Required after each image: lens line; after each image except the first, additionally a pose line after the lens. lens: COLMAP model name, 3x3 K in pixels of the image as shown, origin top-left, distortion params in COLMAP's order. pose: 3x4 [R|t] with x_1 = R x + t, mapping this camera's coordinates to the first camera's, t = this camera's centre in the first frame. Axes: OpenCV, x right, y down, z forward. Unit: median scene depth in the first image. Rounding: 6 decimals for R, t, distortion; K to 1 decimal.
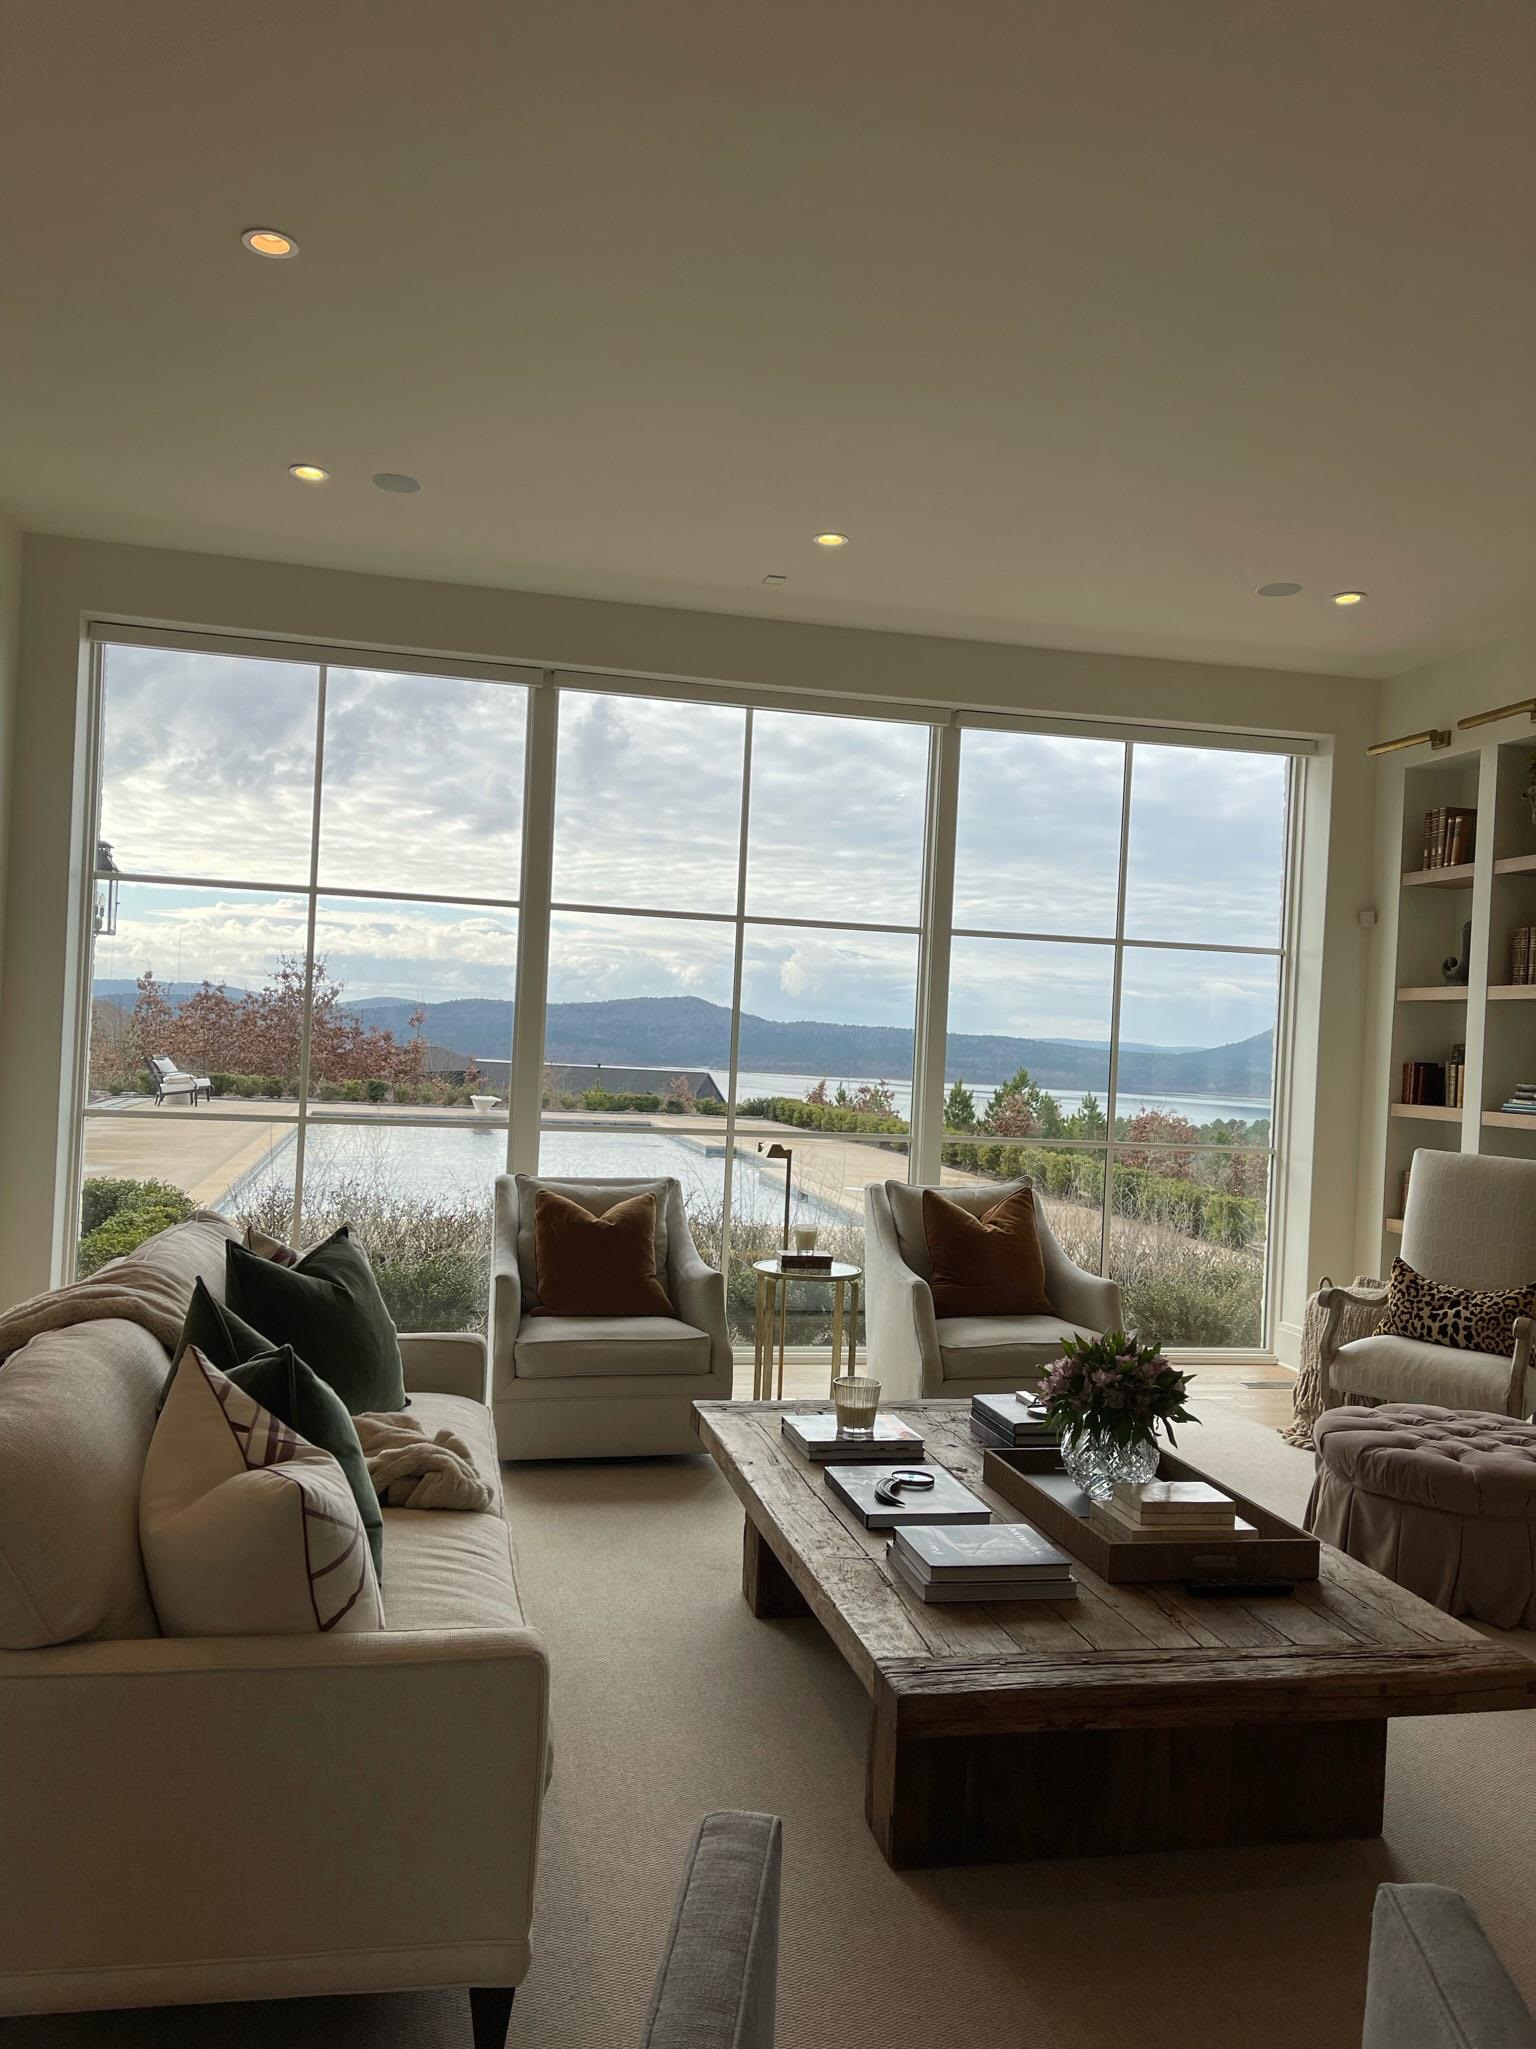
lens RADIAL K [[1556.0, 0, 767.7], [0, 1556.0, 1035.0], [0, 0, 1]] dist [0.031809, -0.026268]
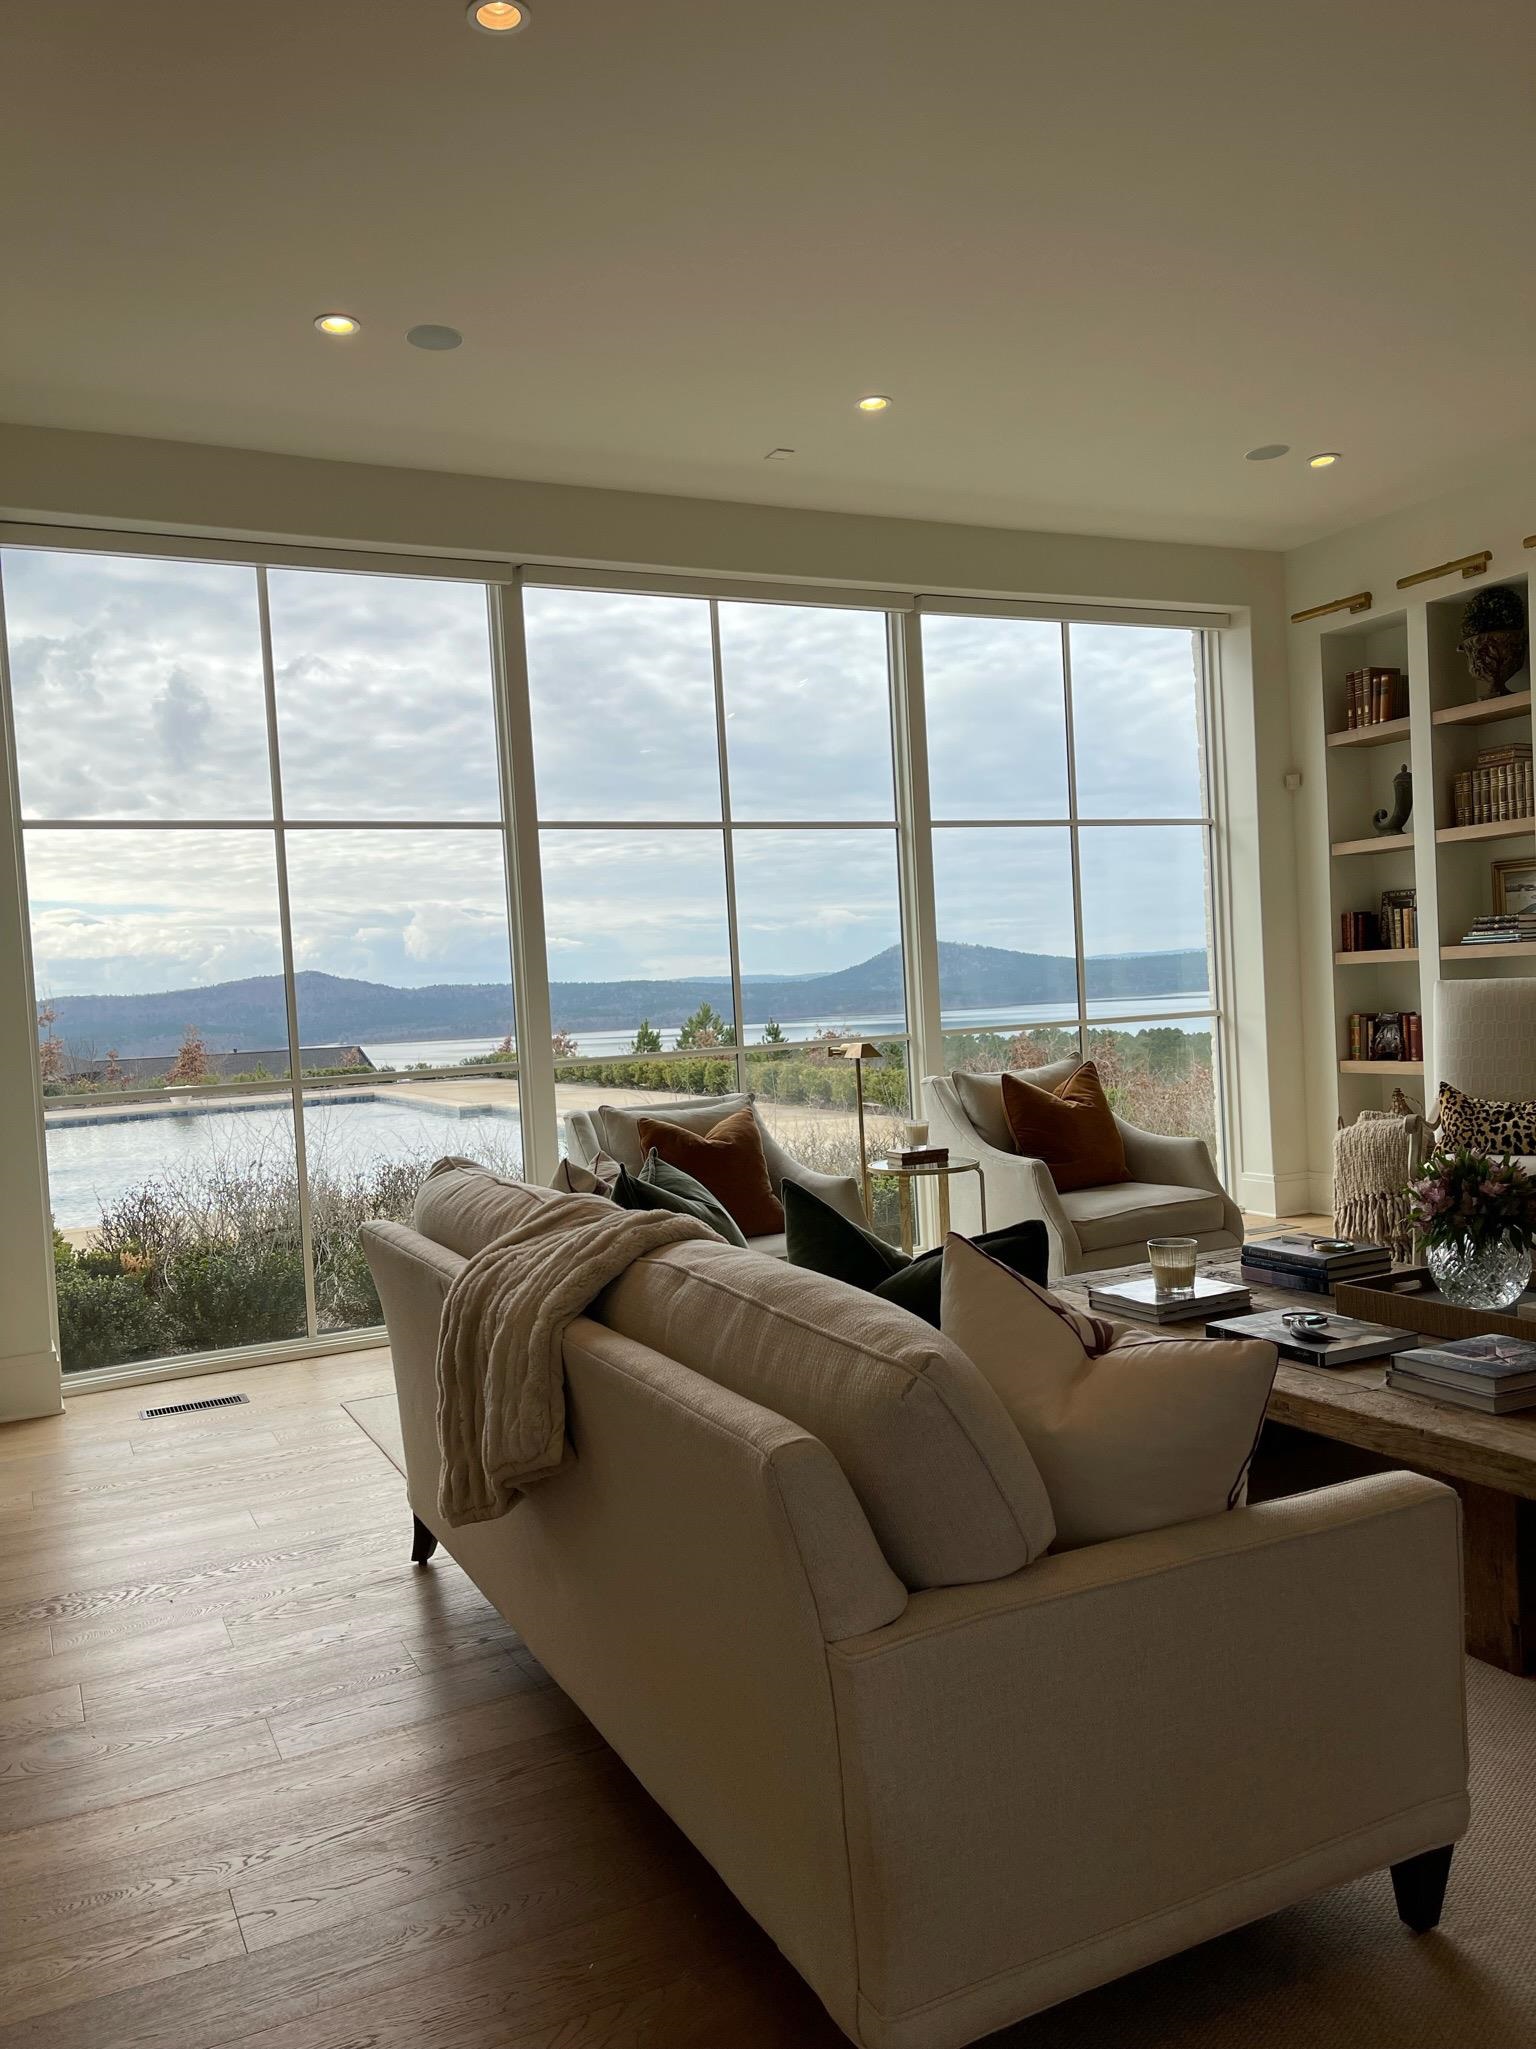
lens RADIAL K [[1556.0, 0, 786.4], [0, 1556.0, 1033.4], [0, 0, 1]] dist [0.031809, -0.026268]
pose [[0.963496, -0.108356, 0.244814, -0.230904], [0.100710, 0.993961, 0.043576, 0.014736], [-0.248057, -0.017330, 0.968590, 0.066139]]
